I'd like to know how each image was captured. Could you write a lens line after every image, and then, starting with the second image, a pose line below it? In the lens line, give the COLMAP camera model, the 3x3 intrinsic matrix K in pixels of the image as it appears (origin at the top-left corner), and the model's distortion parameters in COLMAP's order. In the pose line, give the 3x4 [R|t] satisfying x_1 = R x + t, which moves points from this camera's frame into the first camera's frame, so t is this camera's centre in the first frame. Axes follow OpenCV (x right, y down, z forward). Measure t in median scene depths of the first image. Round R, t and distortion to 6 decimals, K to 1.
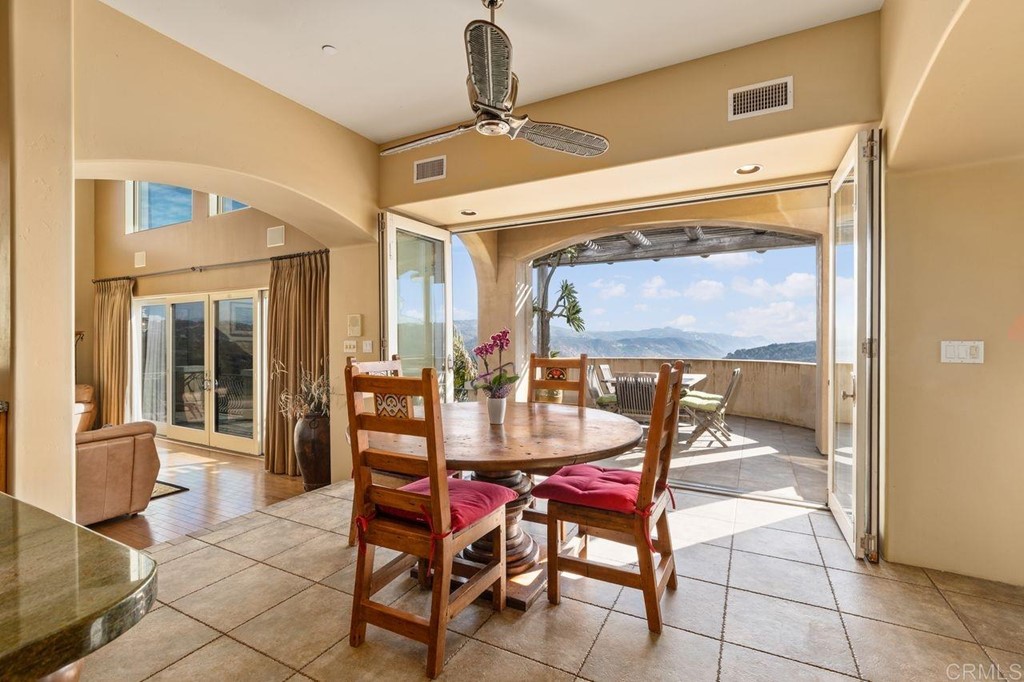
lens RADIAL K [[463.3, 0, 512.7], [0, 463.3, 340.5], [0, 0, 1]] dist [-0.003615, 0.000003]
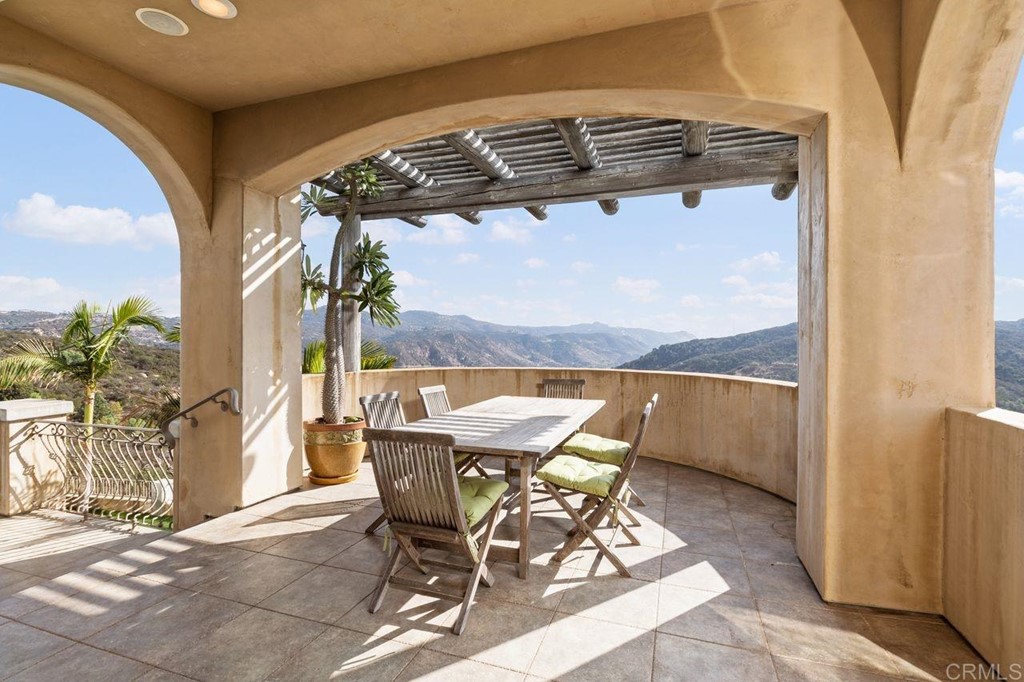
lens RADIAL K [[463.3, 0, 516.4], [0, 463.3, 338.9], [0, 0, 1]] dist [-0.003615, 0.000003]
pose [[0.989216, 0.001342, 0.146457, 0.218676], [-0.002560, 0.999964, 0.008131, -0.009467], [-0.146440, -0.008418, 0.989184, 0.431306]]
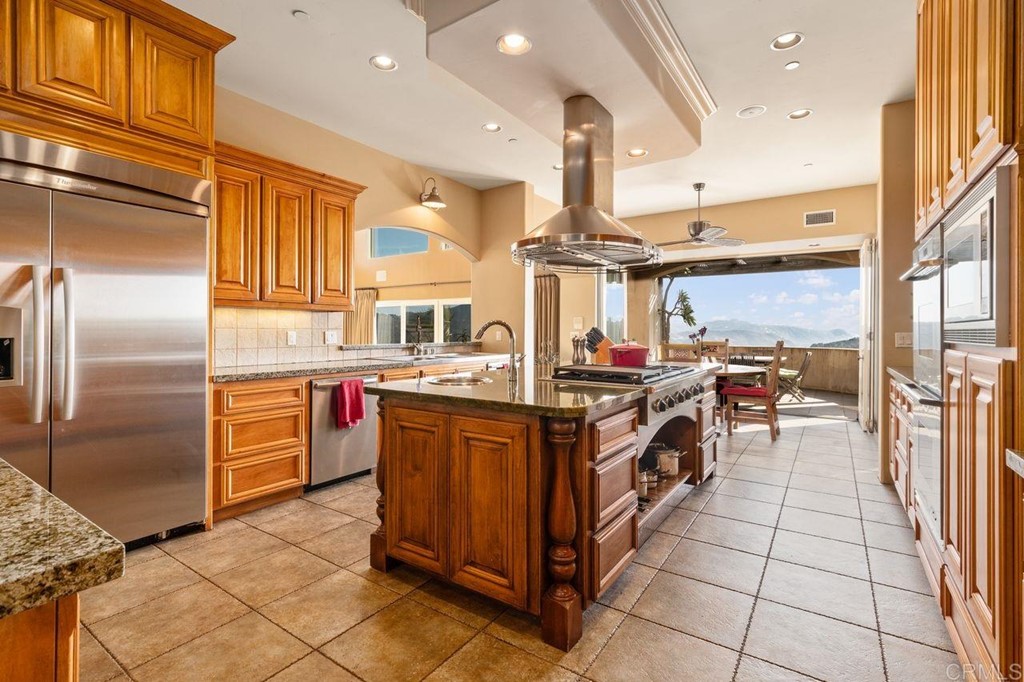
lens RADIAL K [[463.3, 0, 522.7], [0, 463.3, 331.7], [0, 0, 1]] dist [-0.003615, 0.000003]
pose [[0.994029, 0.006342, -0.108927, -0.224223], [-0.006518, 0.999978, -0.001267, 0.002491], [0.108917, 0.001969, 0.994049, -0.480783]]
